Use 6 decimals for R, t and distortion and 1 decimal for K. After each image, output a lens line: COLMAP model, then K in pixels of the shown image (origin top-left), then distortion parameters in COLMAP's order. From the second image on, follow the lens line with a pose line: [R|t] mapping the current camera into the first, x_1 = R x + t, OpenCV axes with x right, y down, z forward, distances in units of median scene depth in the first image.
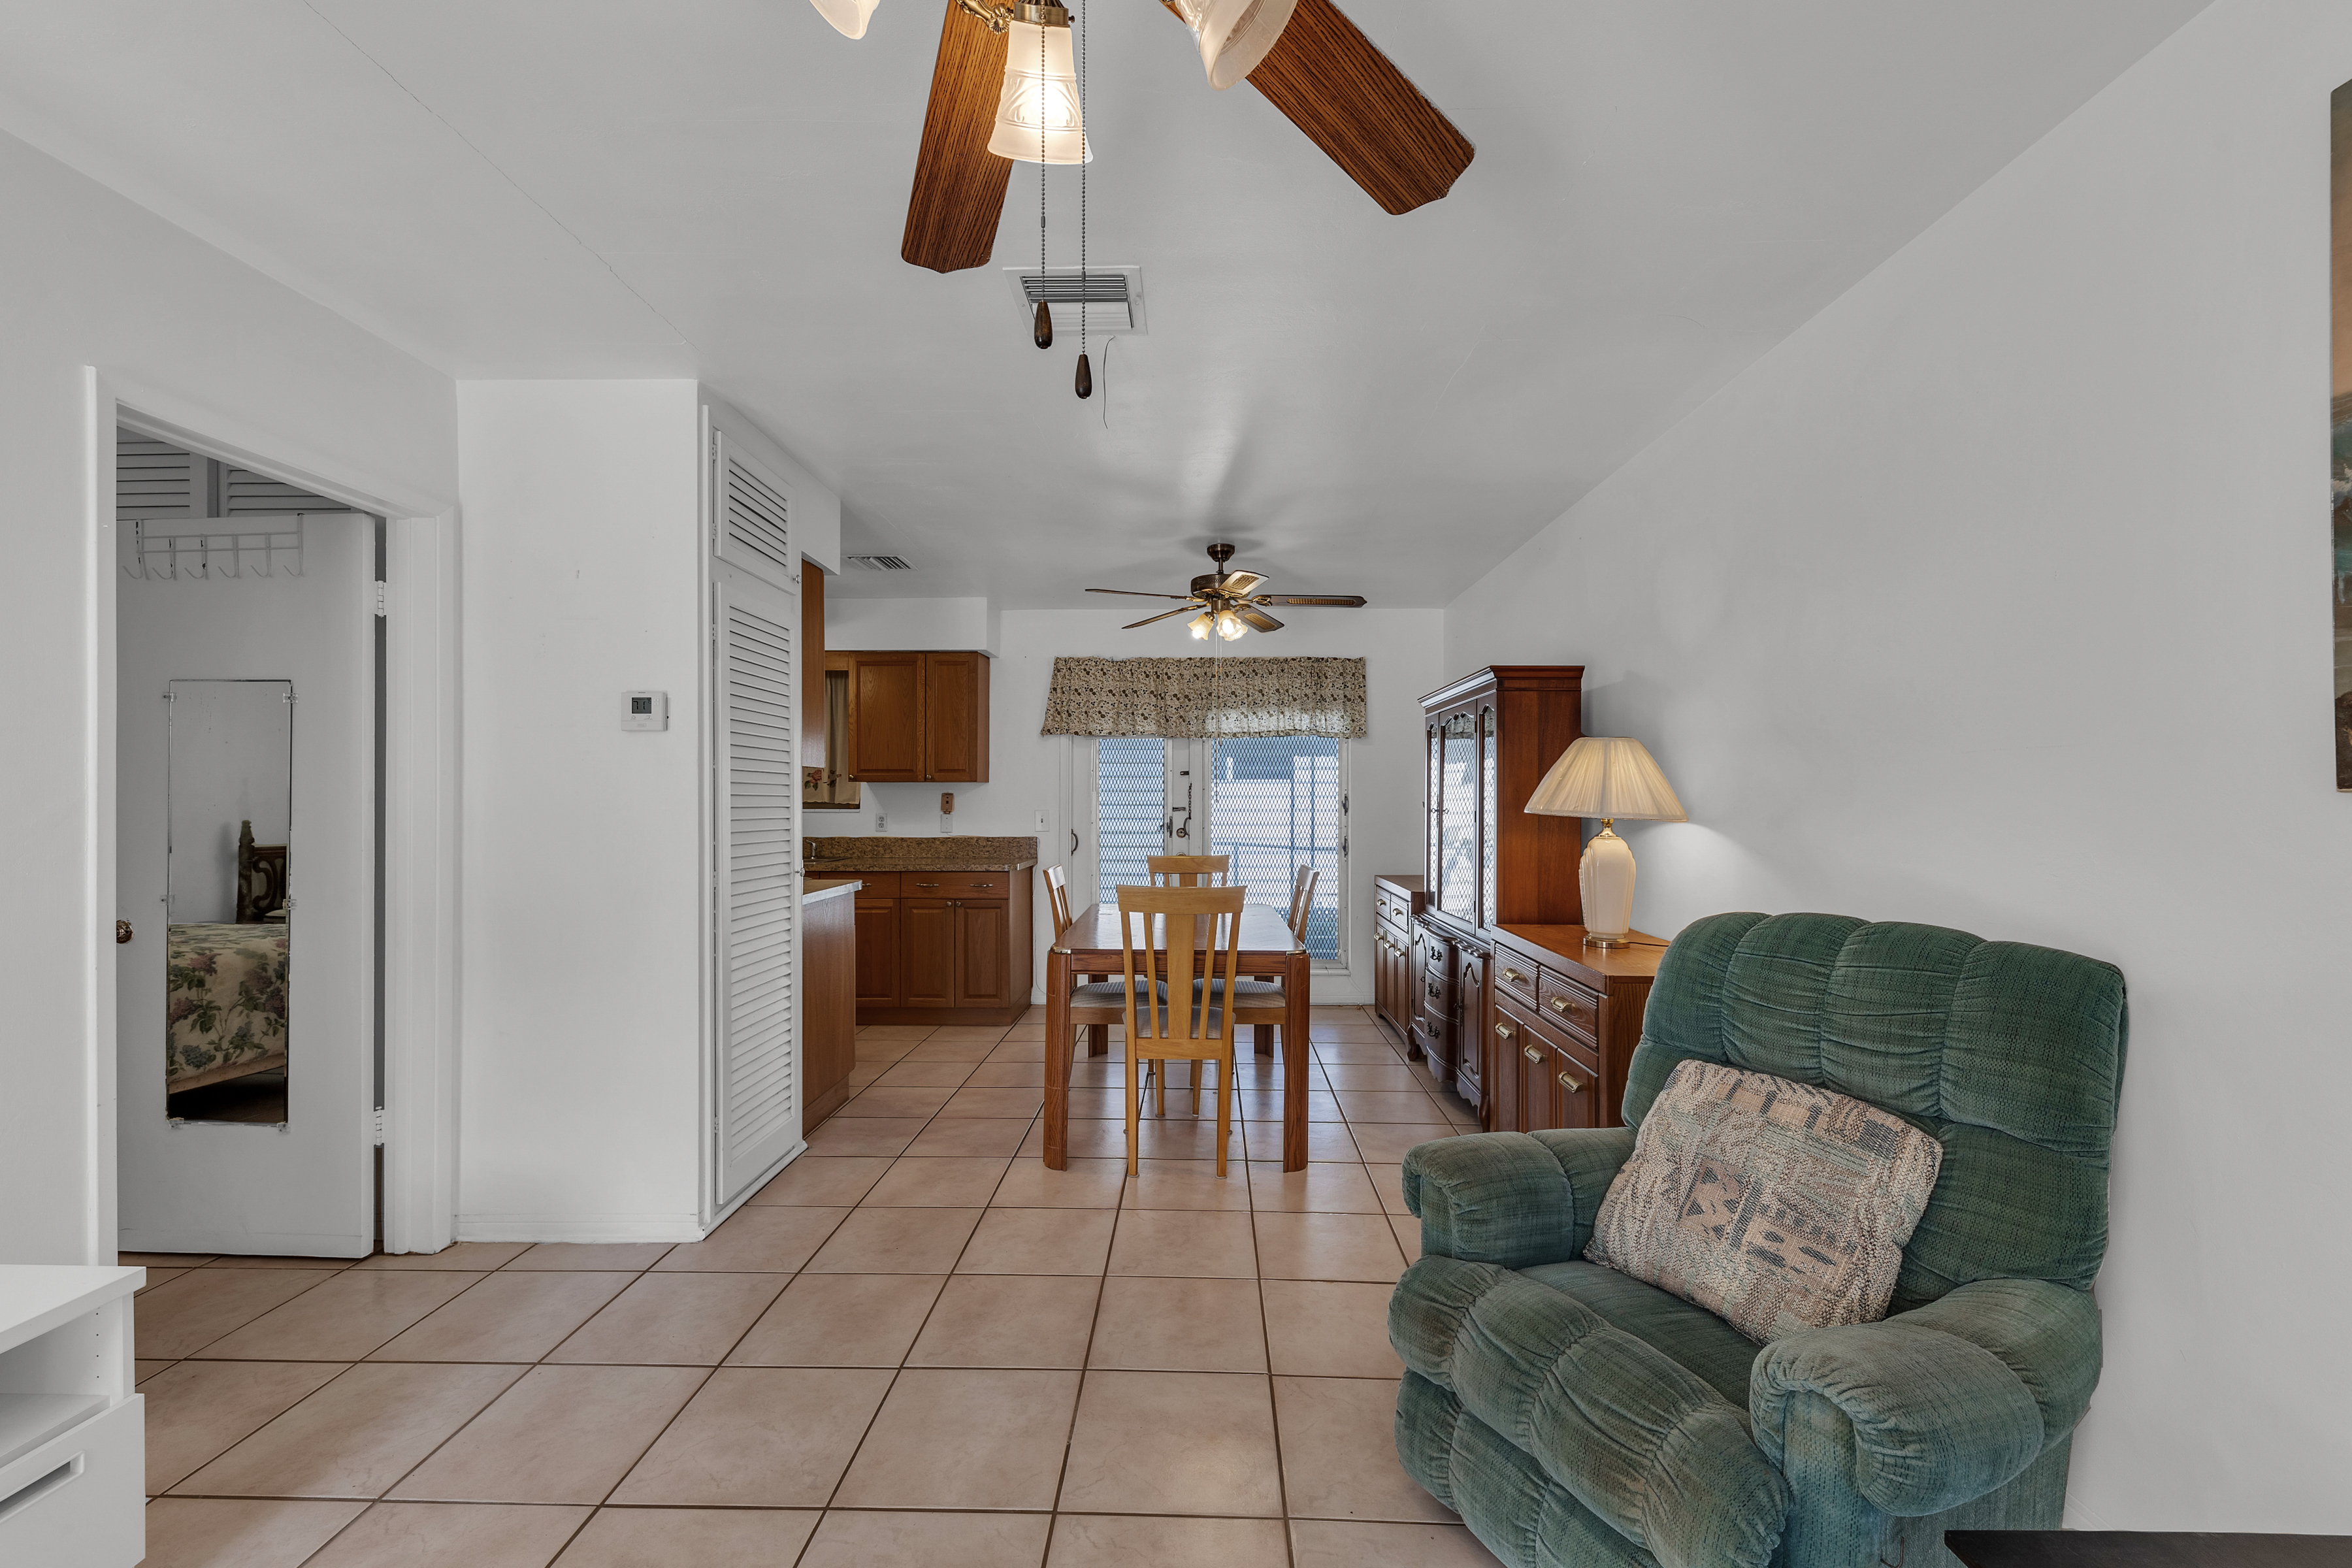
lens RADIAL K [[942.7, 0, 1173.3], [0, 942.7, 797.5], [0, 0, 1]] dist [0.011132, -0.003076]
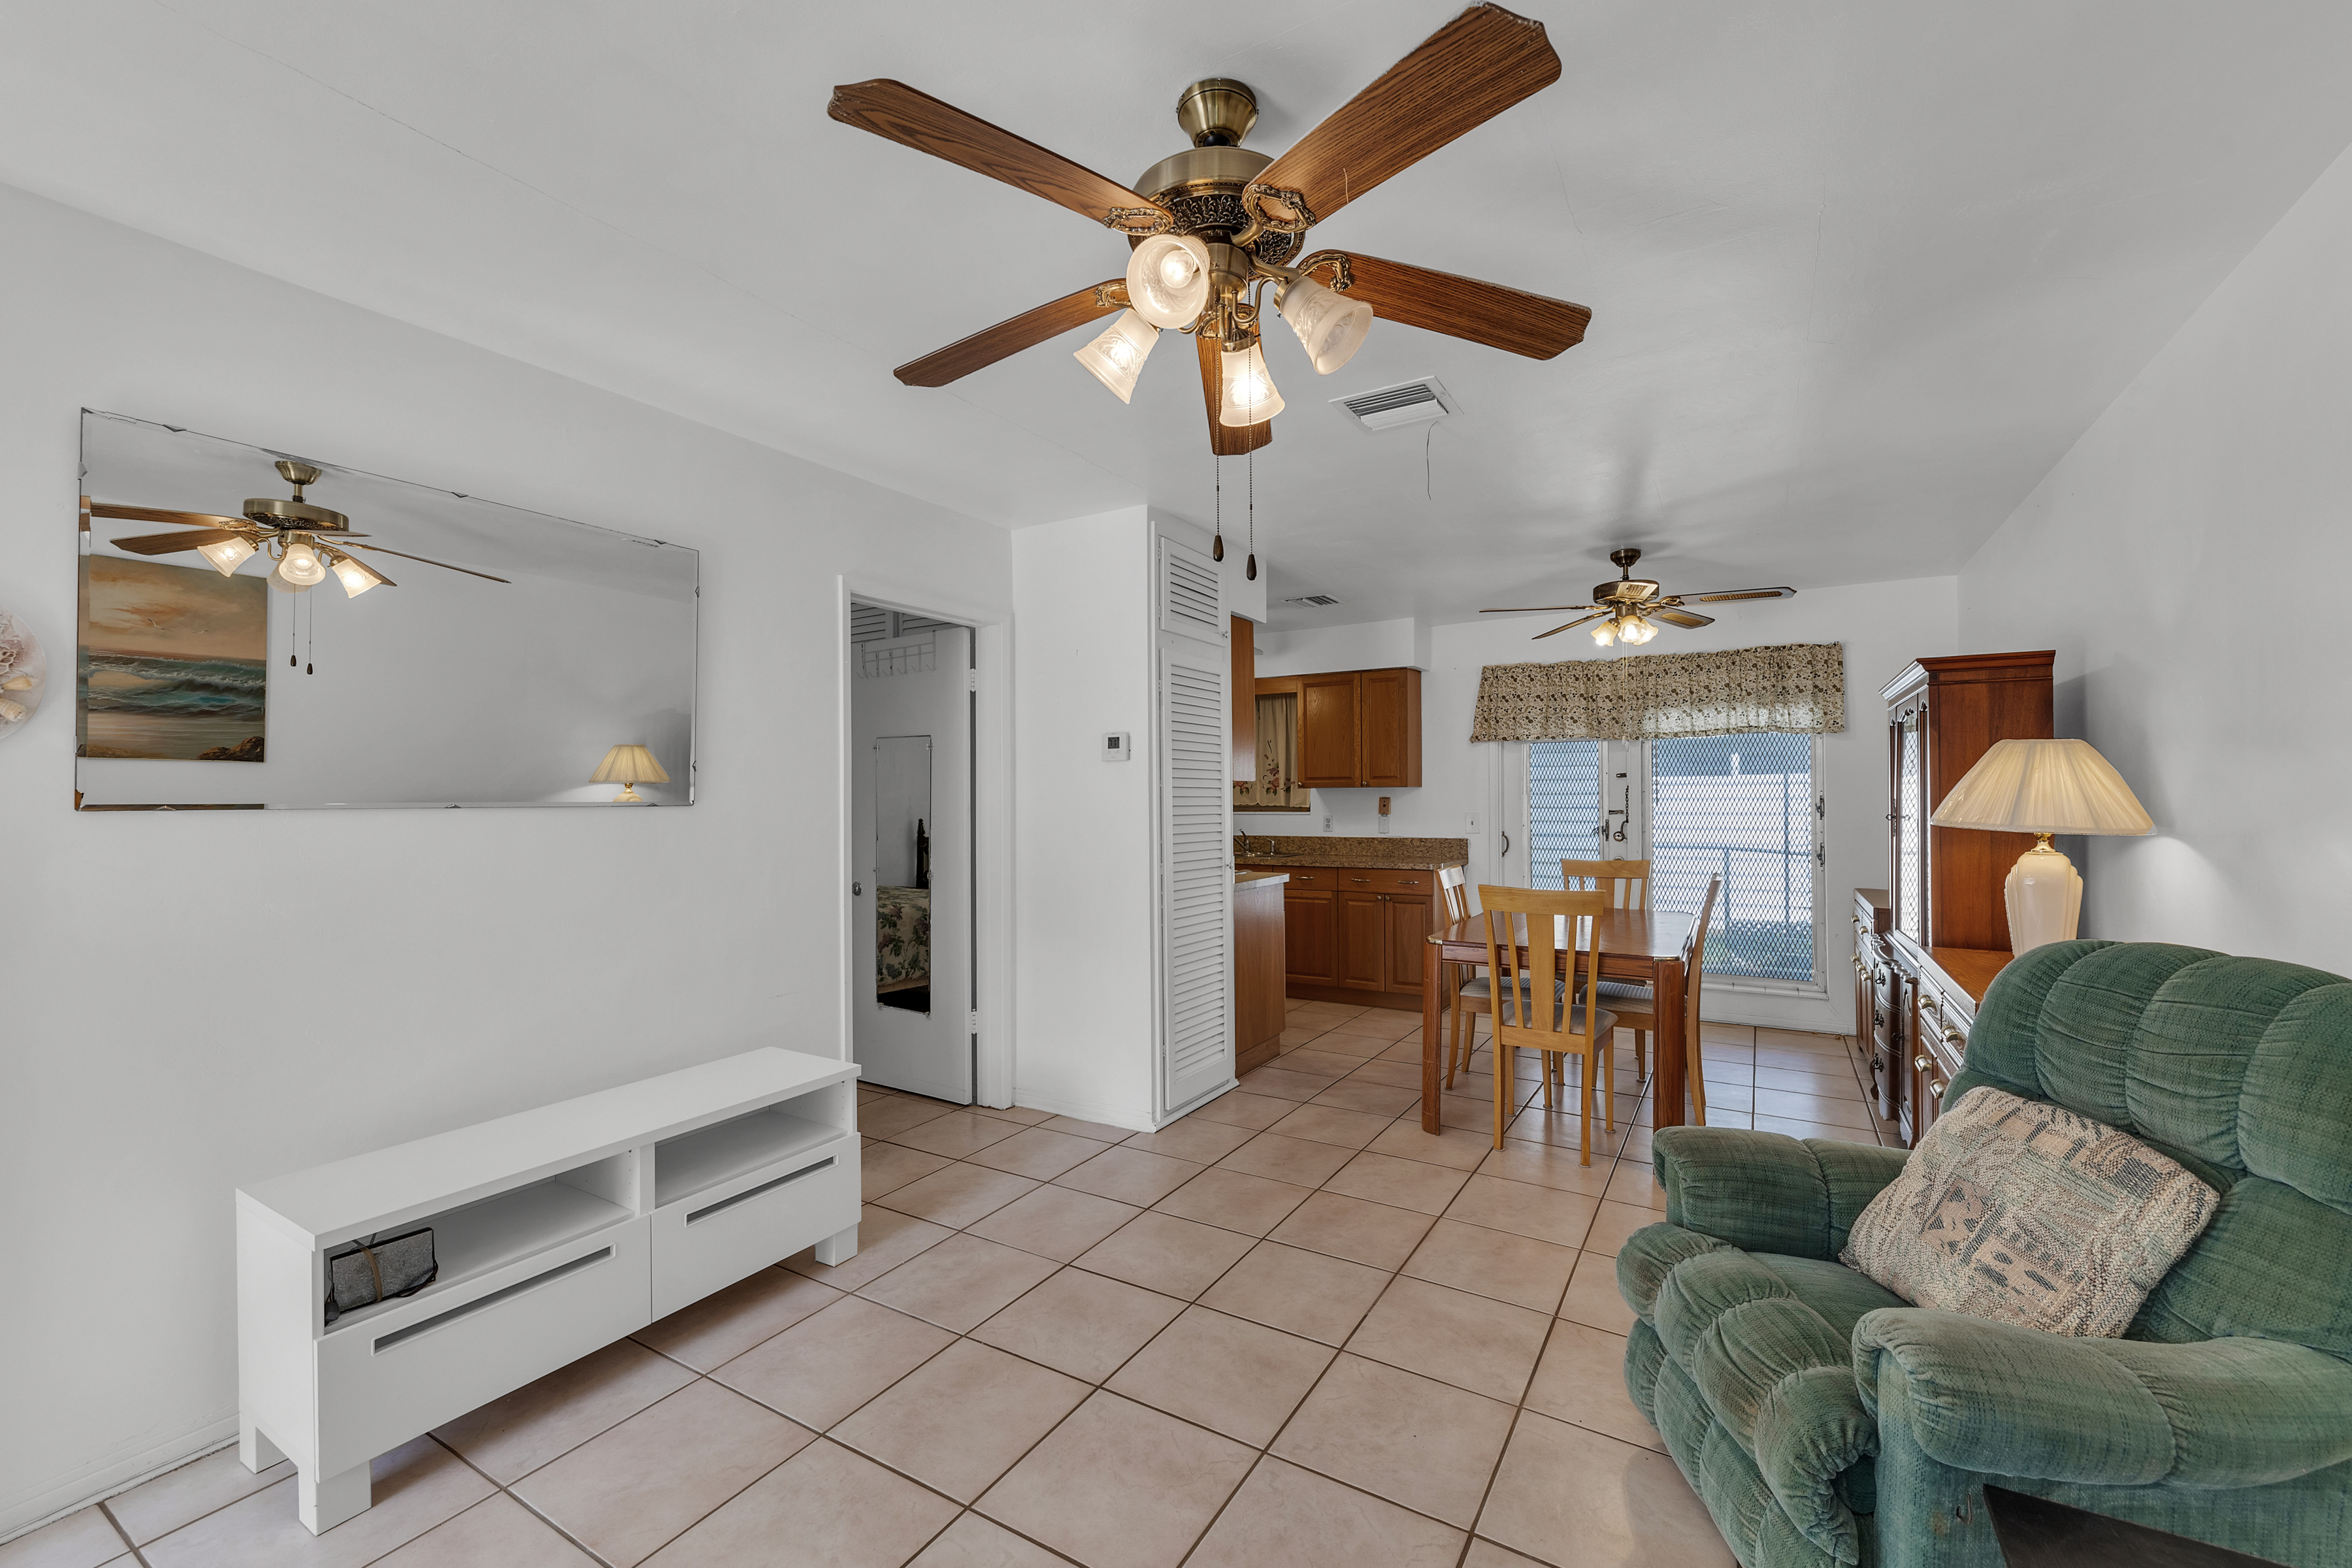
lens RADIAL K [[946.5, 0, 1176.0], [0, 946.5, 784.0], [0, 0, 1]] dist [-0.000787, -0.000459]
pose [[0.868263, -0.013251, -0.495927, 0.128022], [0.008024, 0.999888, -0.012668, -0.010764], [0.496039, 0.007020, 0.868272, -0.103633]]
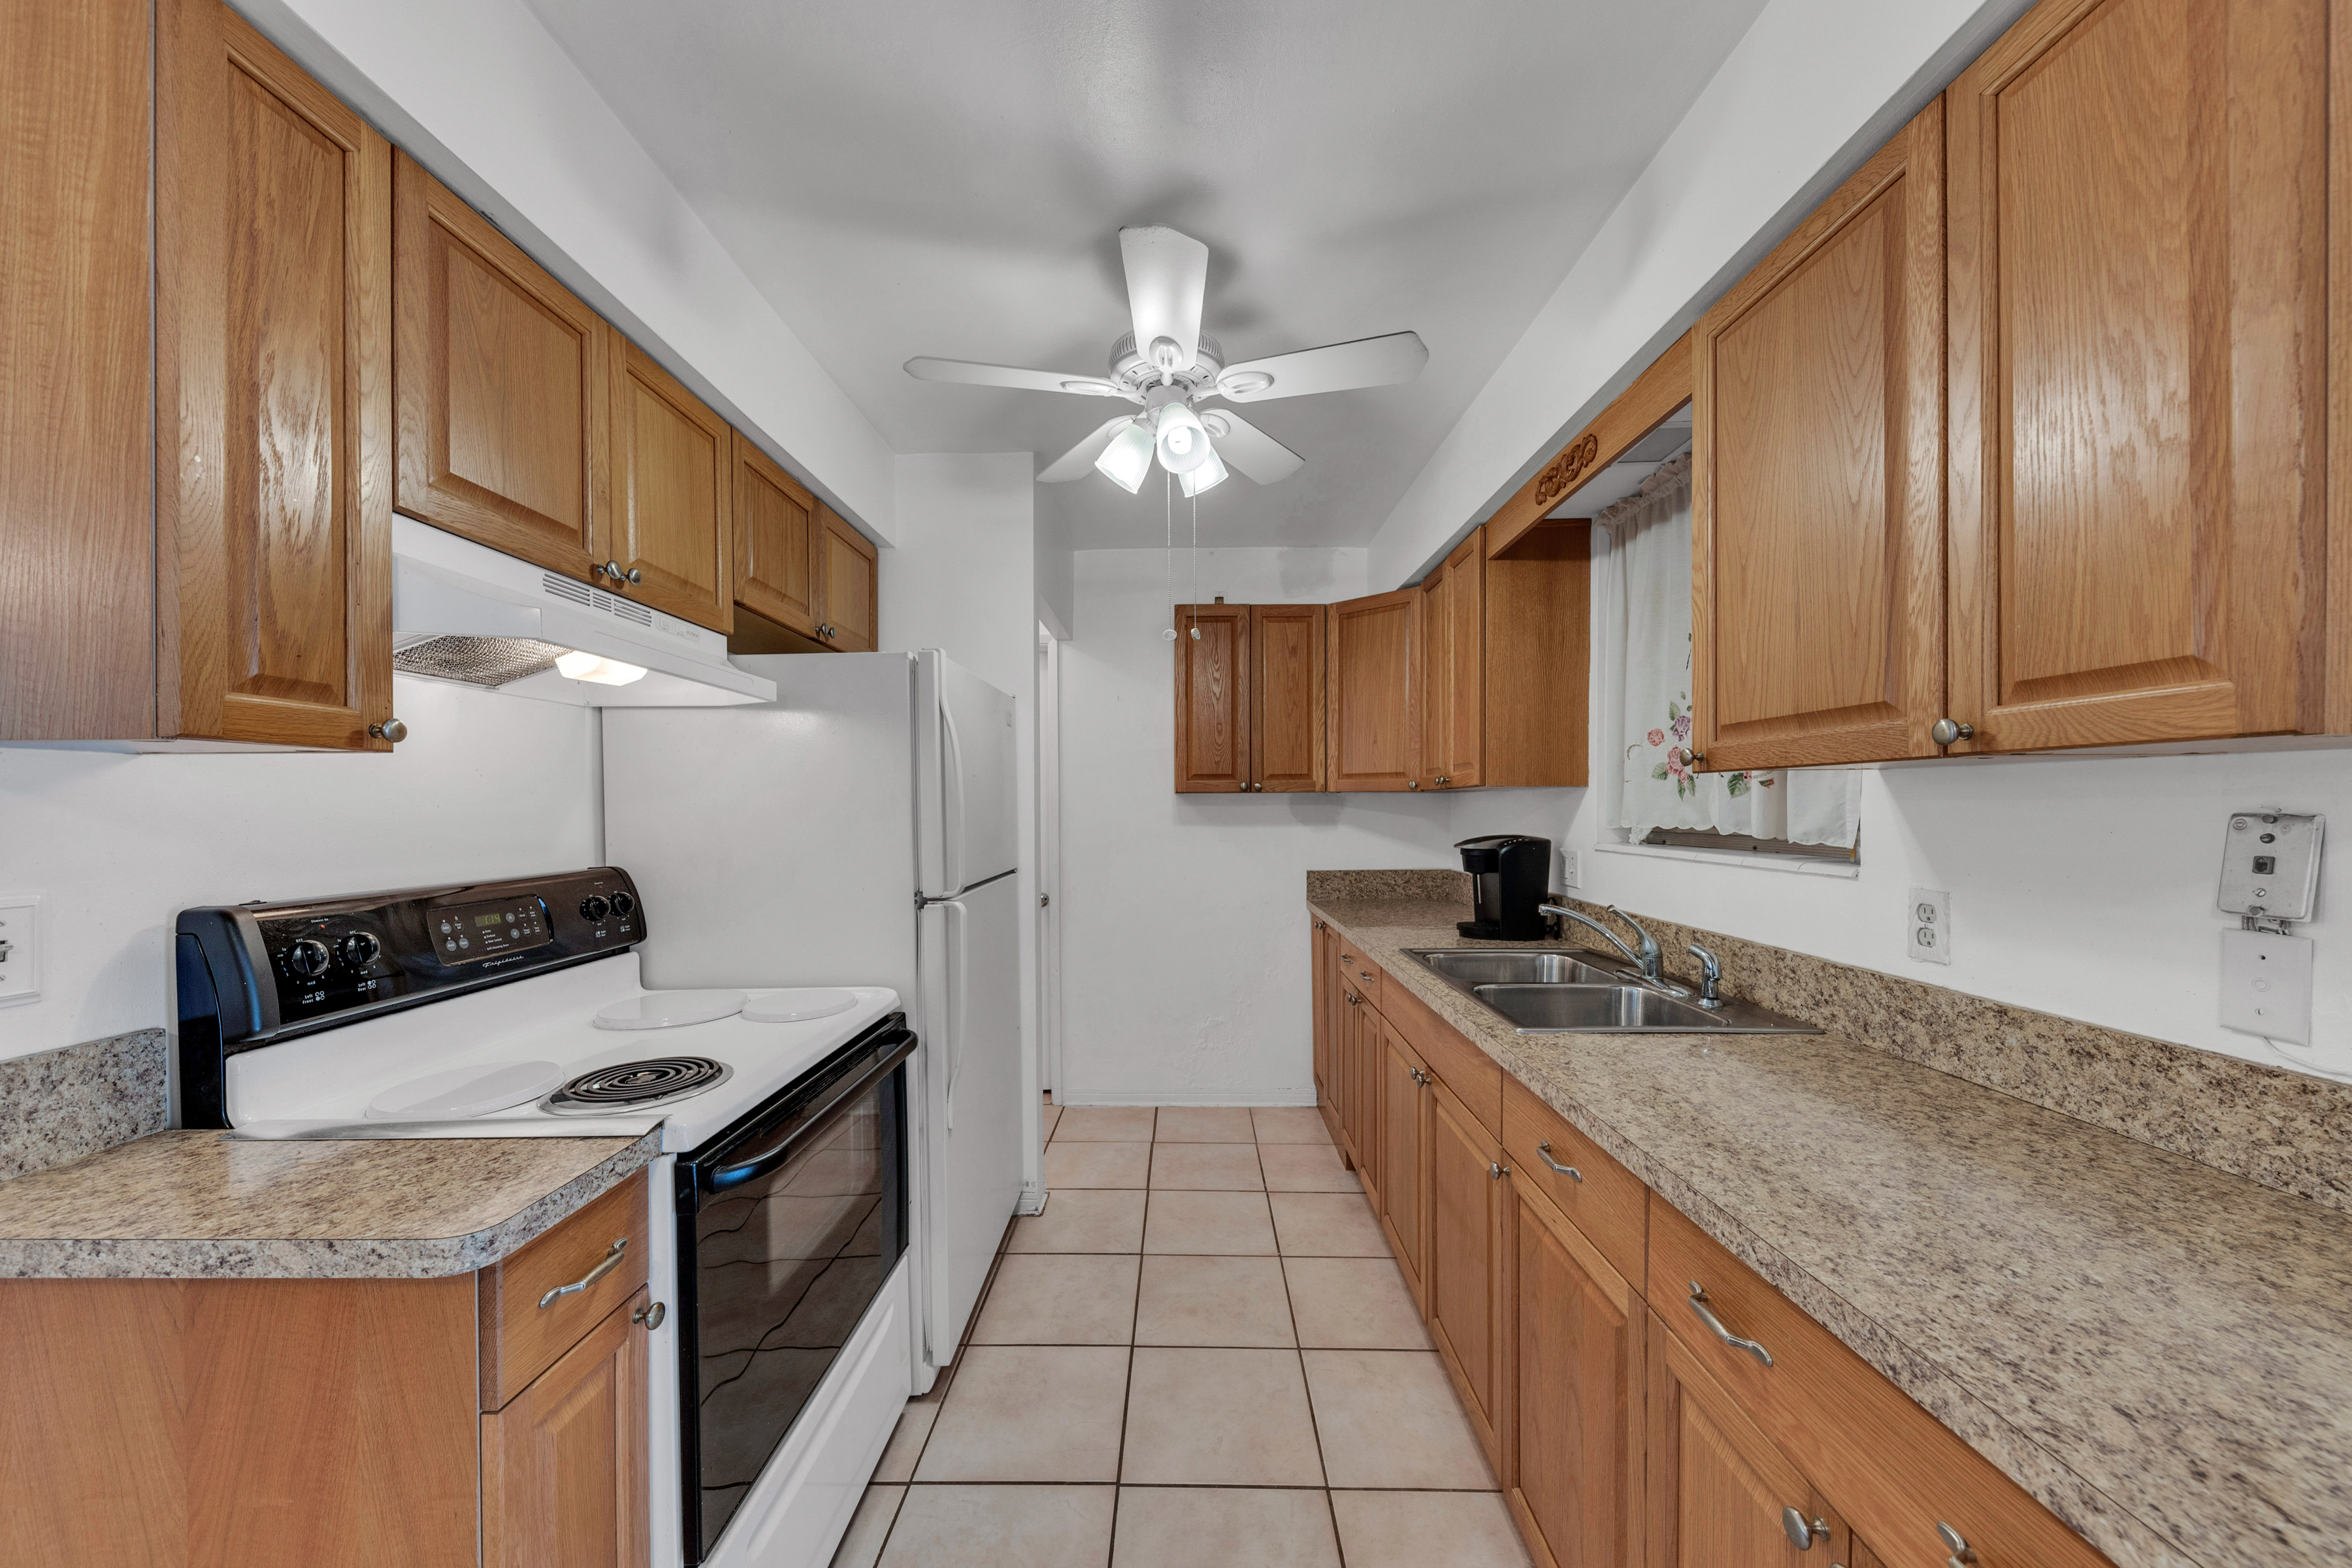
lens RADIAL K [[823.0, 0, 1182.3], [0, 823.0, 808.2], [0, 0, 1]] dist [0.009670, -0.003105]
pose [[0.024974, 0.003108, -0.999683, -0.119756], [0.006554, 0.999973, 0.003272, -0.009842], [0.999667, -0.006634, 0.024953, 1.046335]]
